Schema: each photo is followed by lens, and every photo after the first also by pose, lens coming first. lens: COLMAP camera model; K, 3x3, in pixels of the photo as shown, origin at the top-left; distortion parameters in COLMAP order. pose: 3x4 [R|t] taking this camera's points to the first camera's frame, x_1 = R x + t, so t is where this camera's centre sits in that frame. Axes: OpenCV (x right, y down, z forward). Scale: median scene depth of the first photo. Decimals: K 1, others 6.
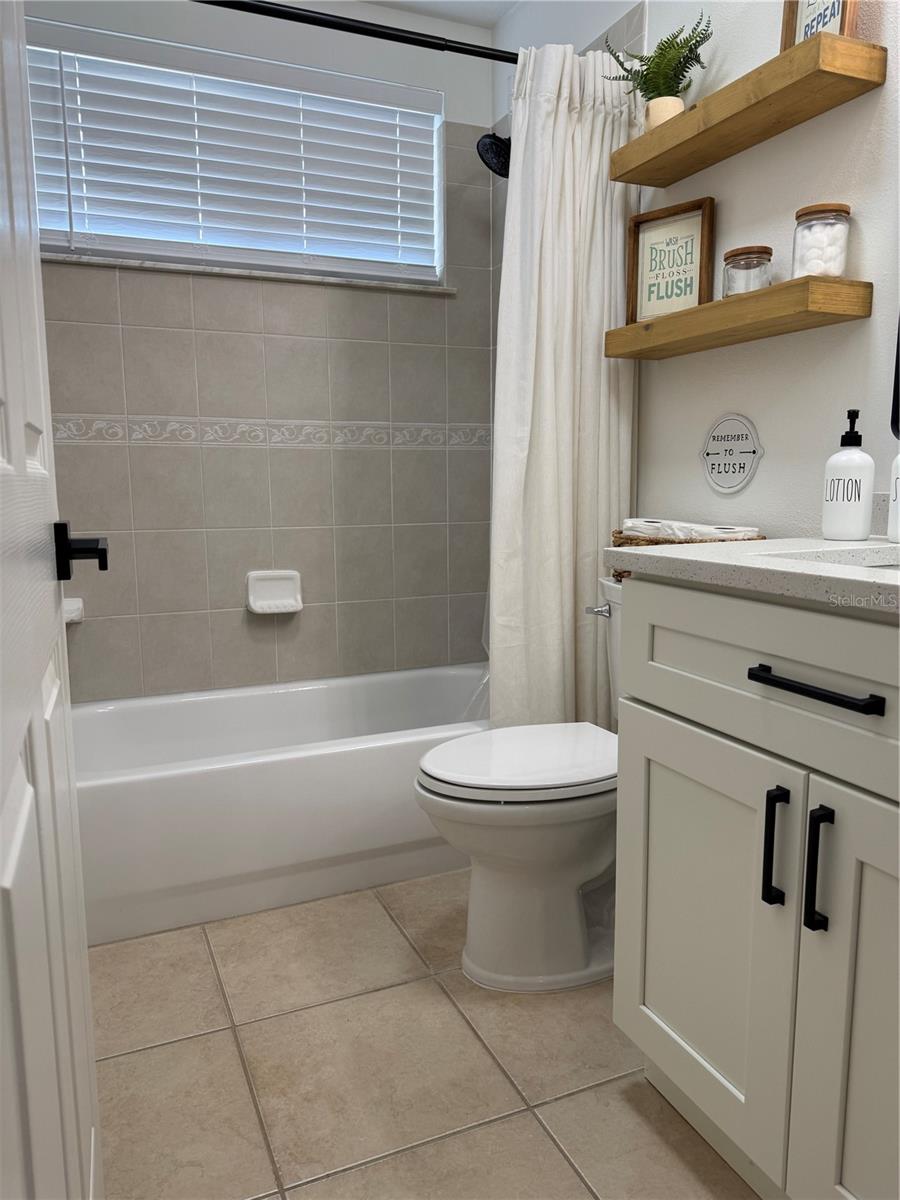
lens RADIAL K [[848.1, 0, 449.1], [0, 848.1, 607.1], [0, 0, 1]] dist [0.058436, -0.073709]
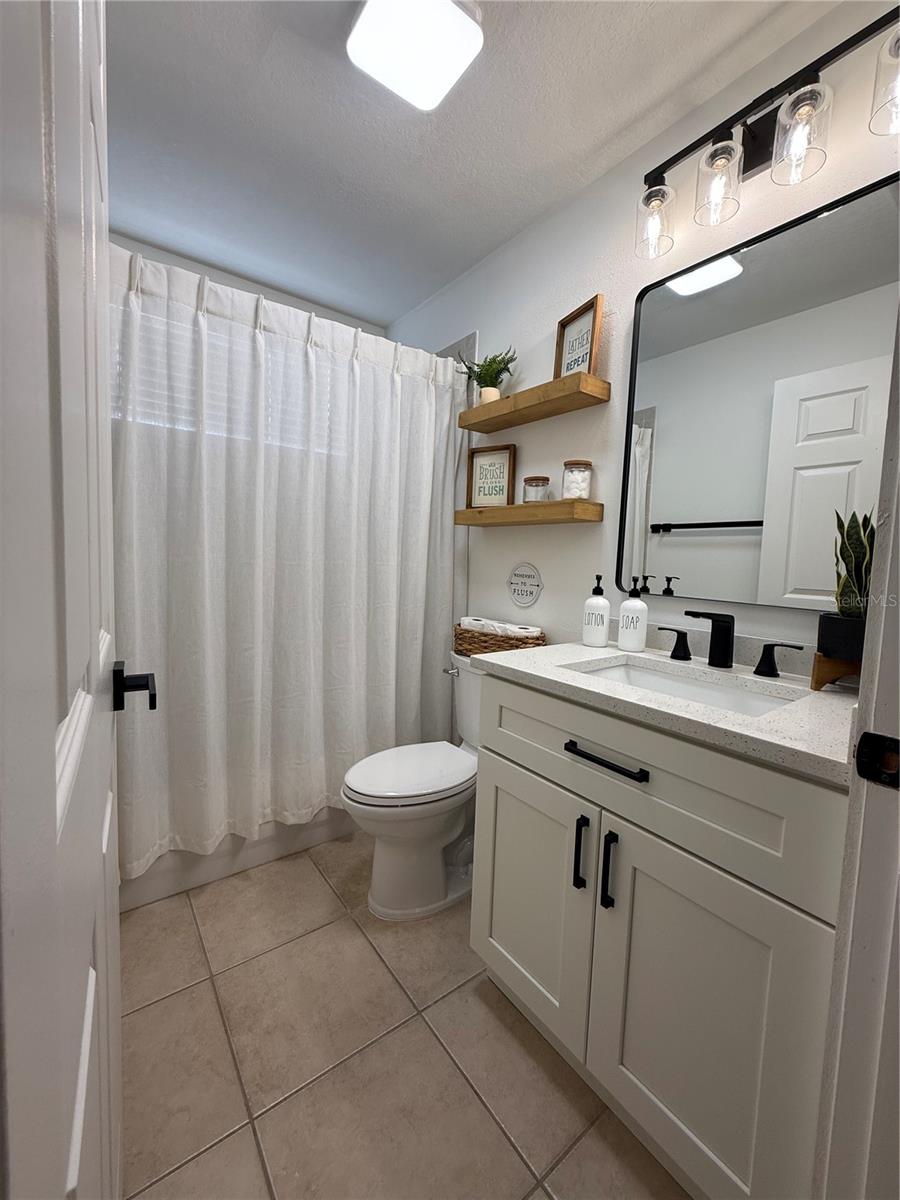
lens RADIAL K [[477.8, 0, 450.7], [0, 477.8, 597.9], [0, 0, 1]] dist [0.001867, 0.000108]
pose [[0.972705, 0.022165, 0.230985, -0.059977], [-0.006812, 0.997726, -0.067054, -0.098560], [-0.231946, 0.063651, 0.970644, 0.079851]]
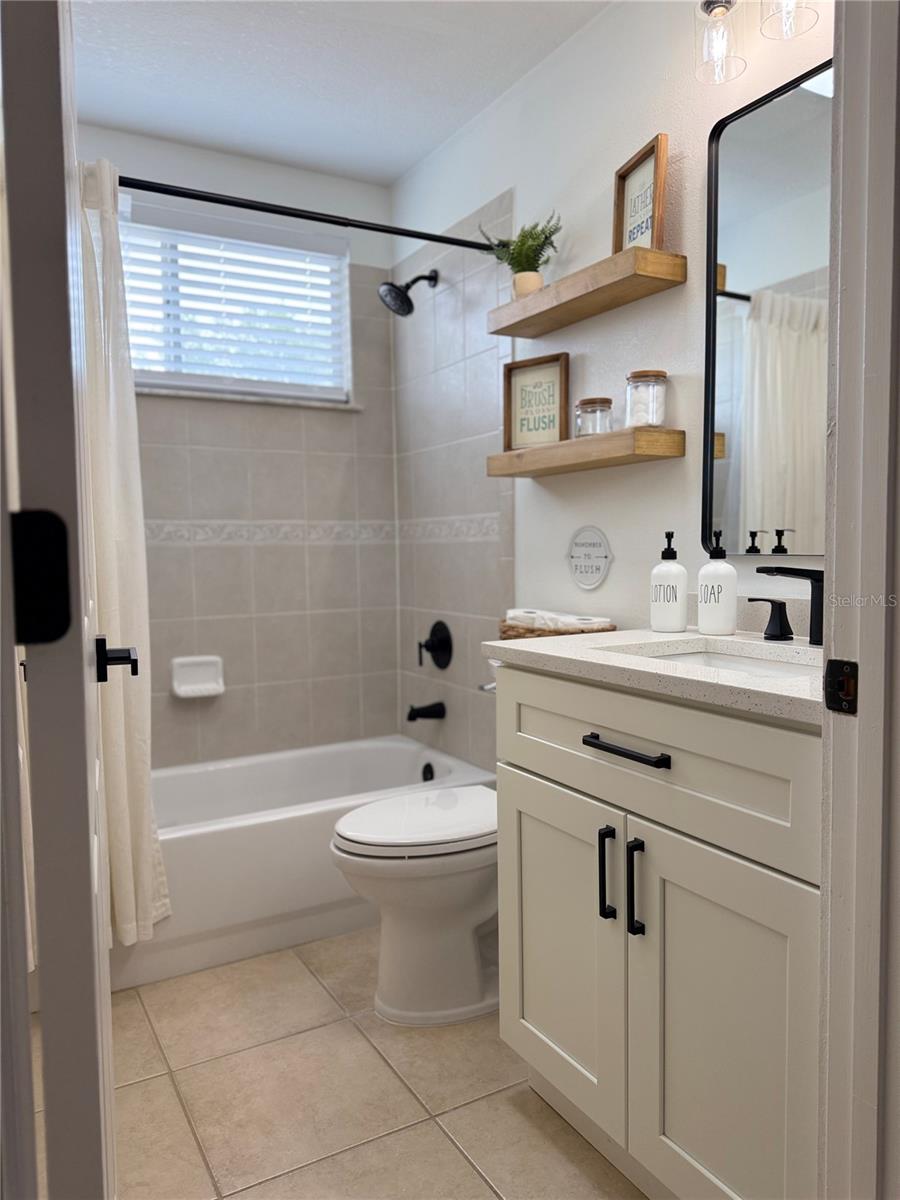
lens RADIAL K [[848.1, 0, 453.3], [0, 848.1, 607.3], [0, 0, 1]] dist [0.058436, -0.073709]
pose [[0.994283, -0.015595, 0.105632, 0.007999], [0.024261, 0.996398, -0.081256, -0.017404], [-0.103985, 0.083354, 0.991080, -0.204398]]
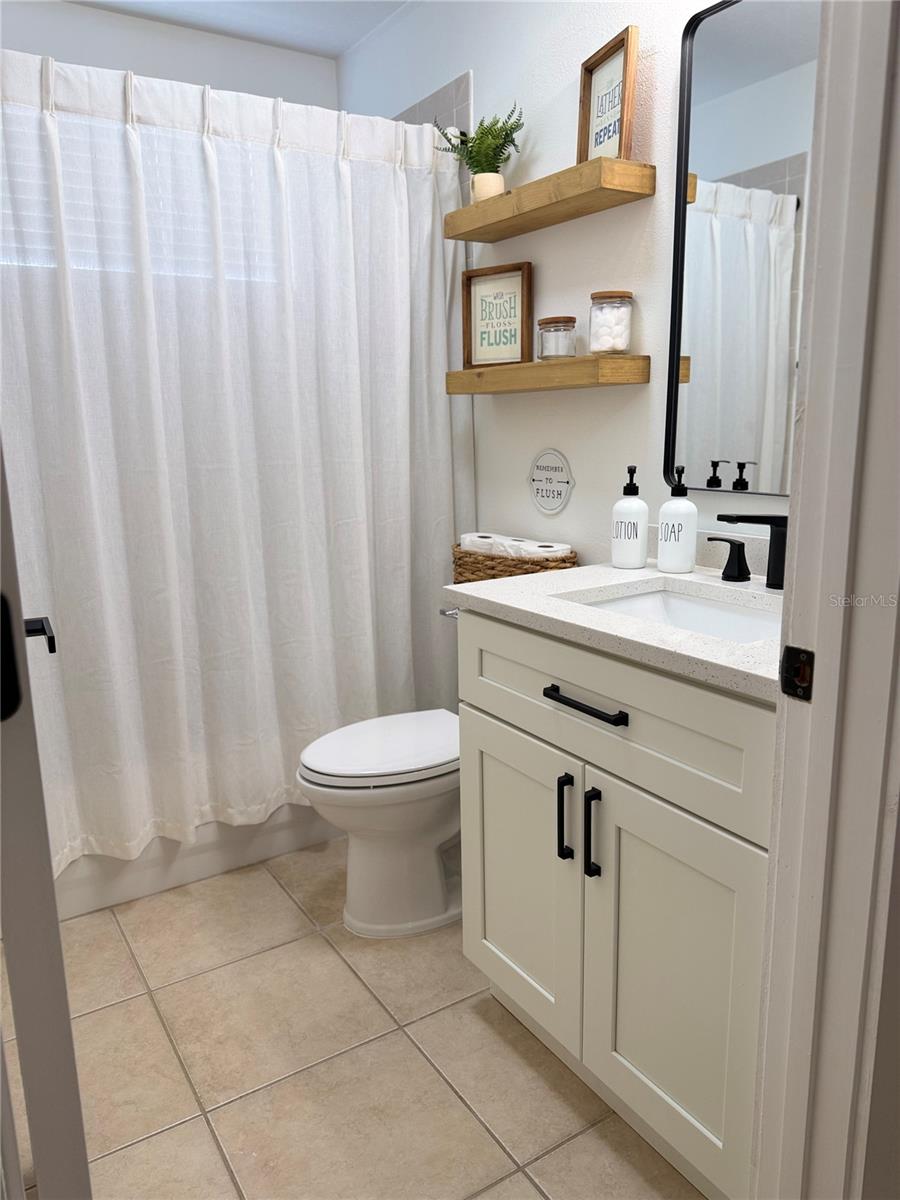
lens RADIAL K [[848.1, 0, 450.8], [0, 848.1, 604.8], [0, 0, 1]] dist [0.058436, -0.073709]
pose [[0.988303, -0.044381, 0.145905, 0.009403], [0.035981, 0.997567, 0.059711, -0.096812], [-0.148200, -0.053763, 0.987495, -0.197501]]
